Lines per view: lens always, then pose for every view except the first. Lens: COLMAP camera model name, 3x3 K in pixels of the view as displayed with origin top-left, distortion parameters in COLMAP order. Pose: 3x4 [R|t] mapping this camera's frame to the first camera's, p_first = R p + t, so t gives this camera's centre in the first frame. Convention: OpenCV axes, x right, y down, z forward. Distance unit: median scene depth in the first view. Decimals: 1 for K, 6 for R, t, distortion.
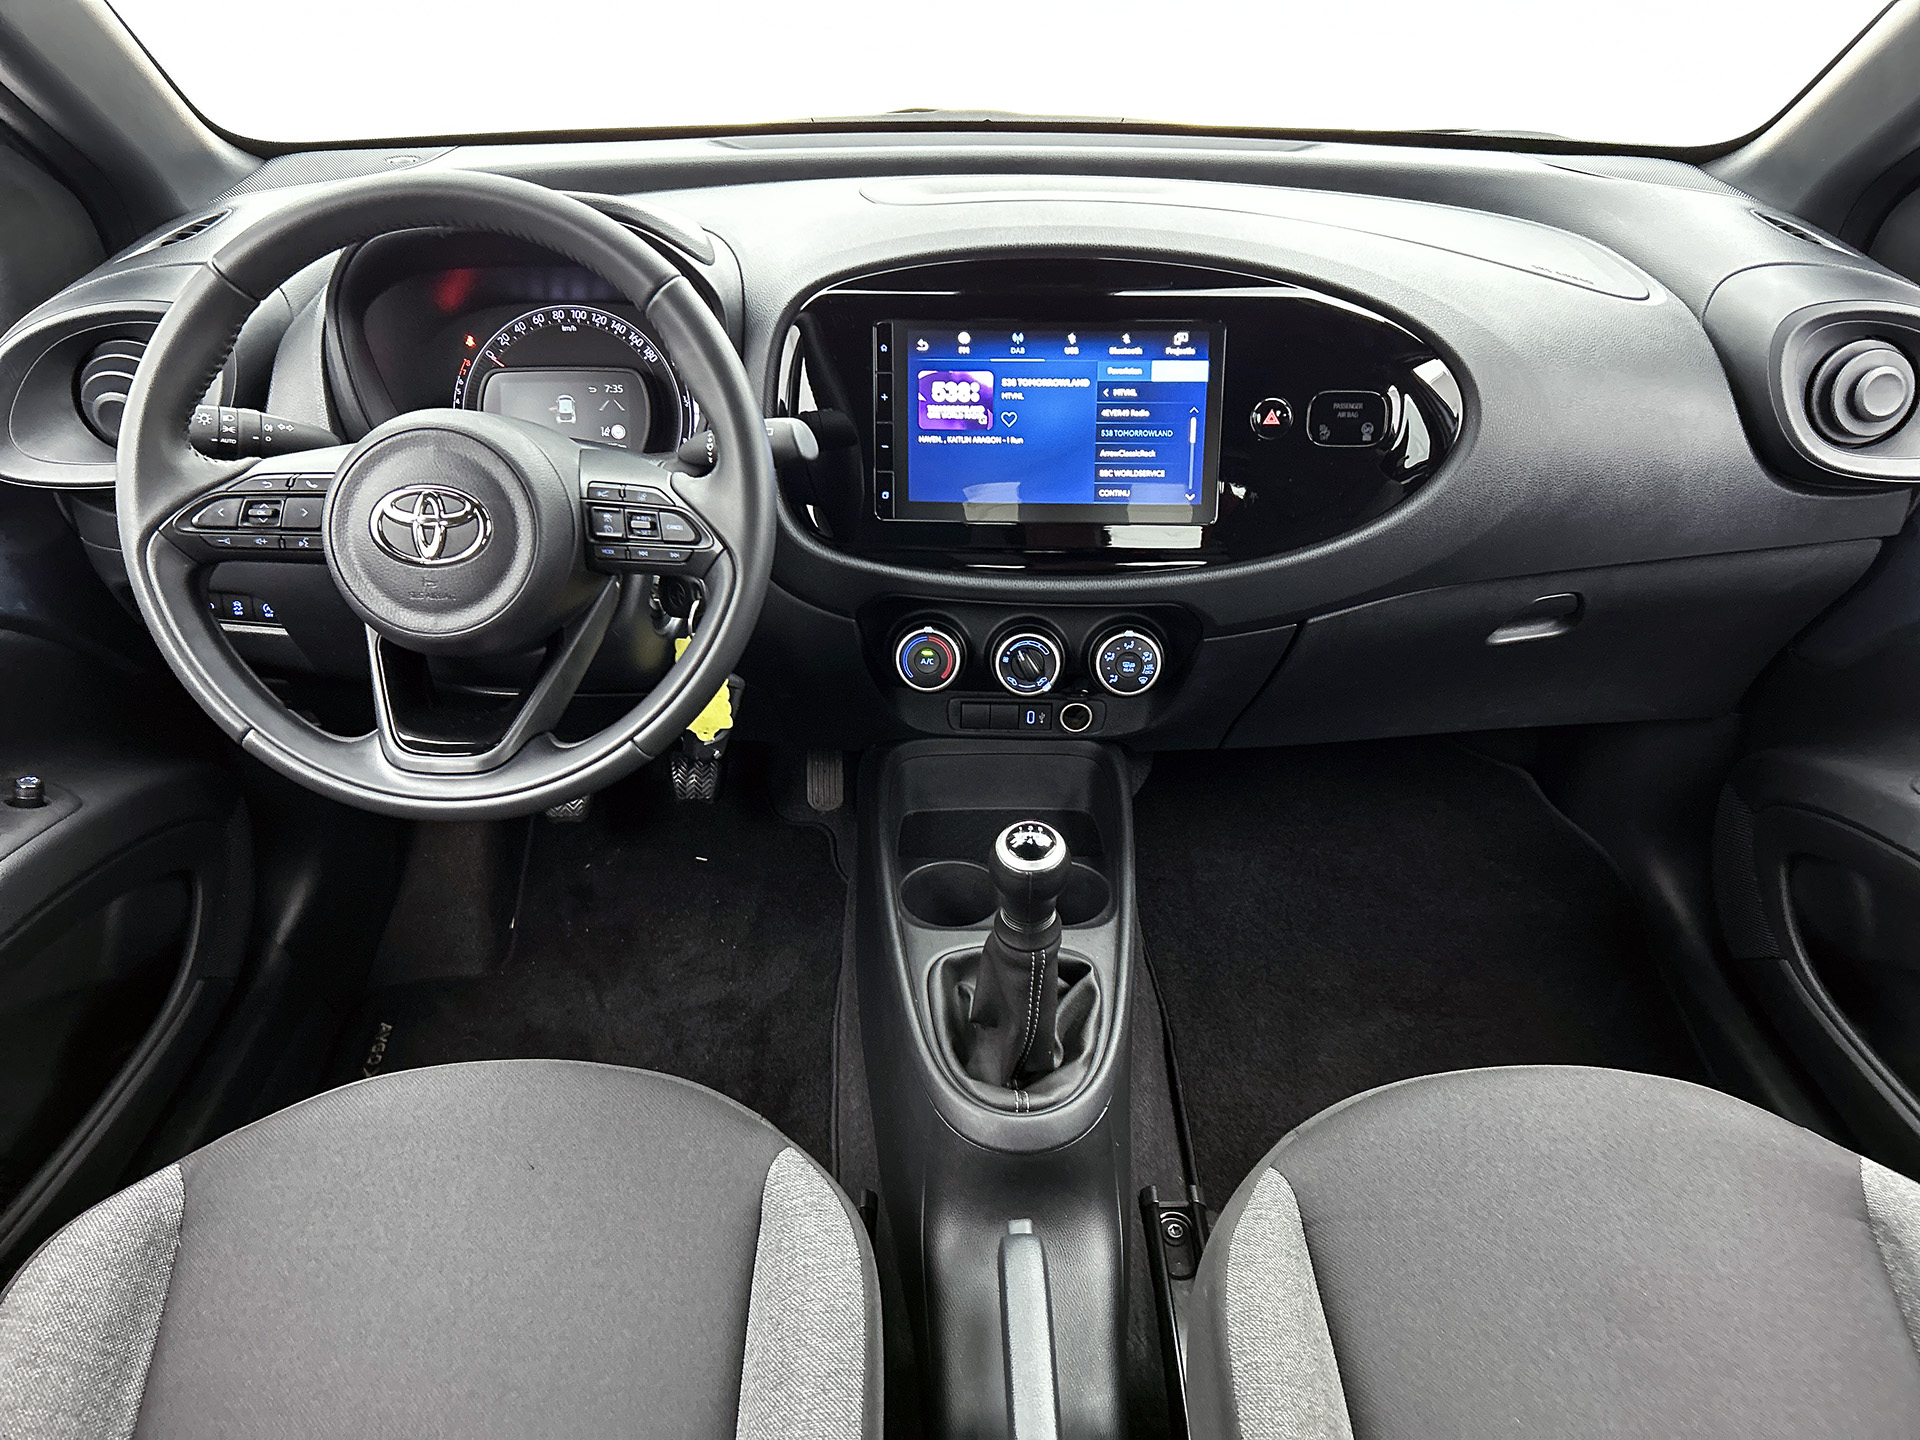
lens RADIAL K [[1438.0, 0, 966.2], [0, 1438.0, 717.6], [0, 0, 1]] dist [0.007242, -0.002451]
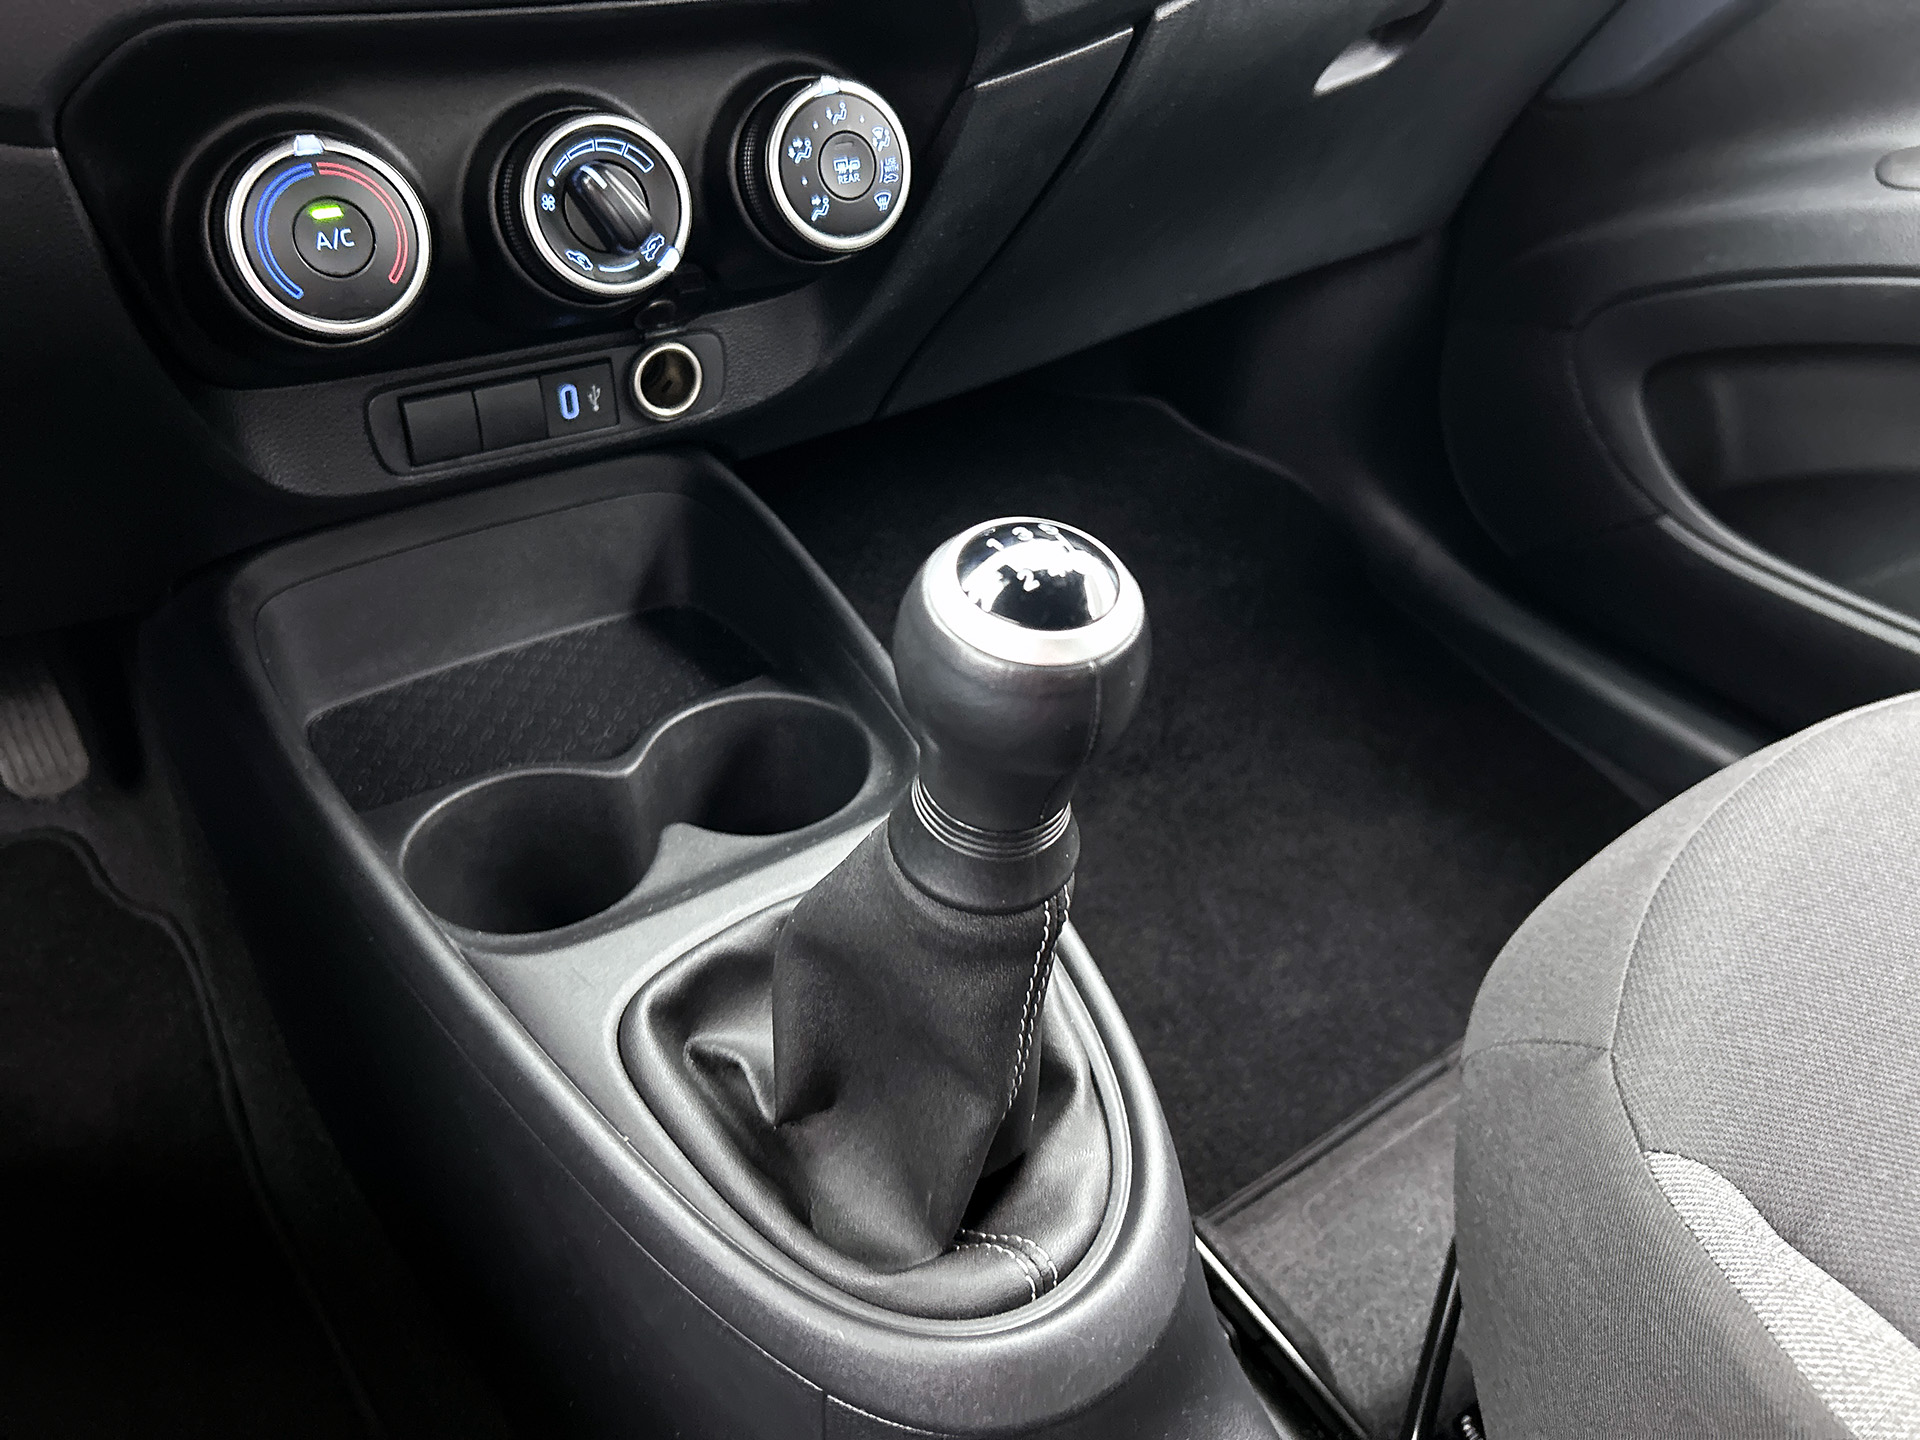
lens RADIAL K [[1438.0, 0, 966.2], [0, 1438.0, 717.6], [0, 0, 1]] dist [0.007242, -0.002451]
pose [[0.825067, -0.317206, 0.467595, -0.100563], [0.260031, 0.947870, 0.184192, 0.045852], [-0.501646, -0.030381, 0.864539, 0.619820]]
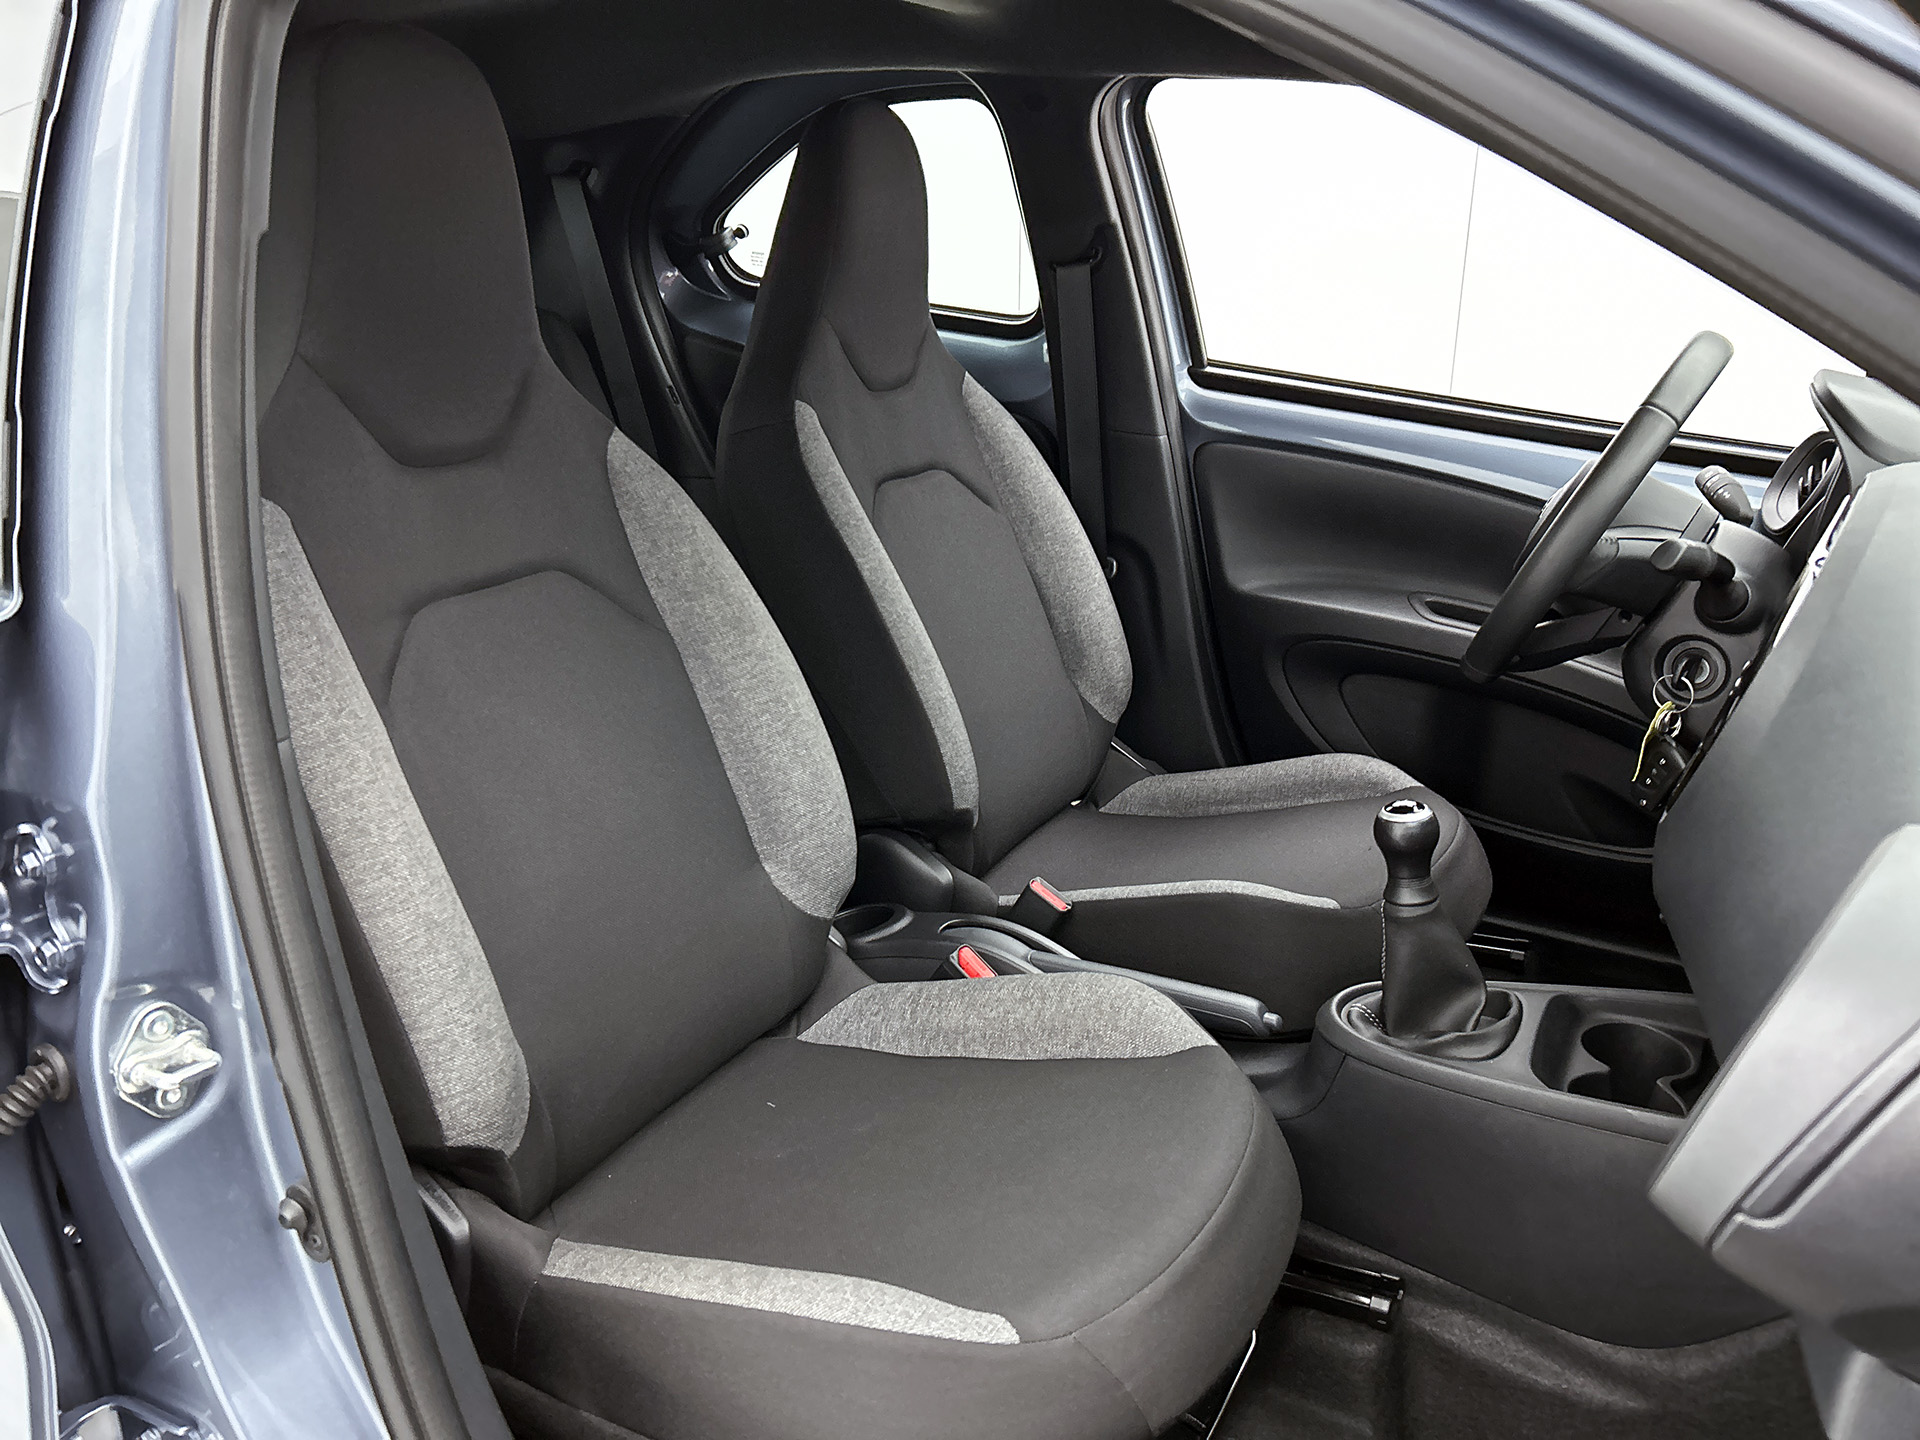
lens RADIAL K [[1438.0, 0, 966.2], [0, 1438.0, 717.6], [0, 0, 1]] dist [0.007242, -0.002451]
pose [[-0.508455, 0.276709, -0.815417, 1.114799], [-0.432002, 0.737192, 0.519540, -0.421494], [0.744881, 0.616425, -0.255290, 0.827512]]
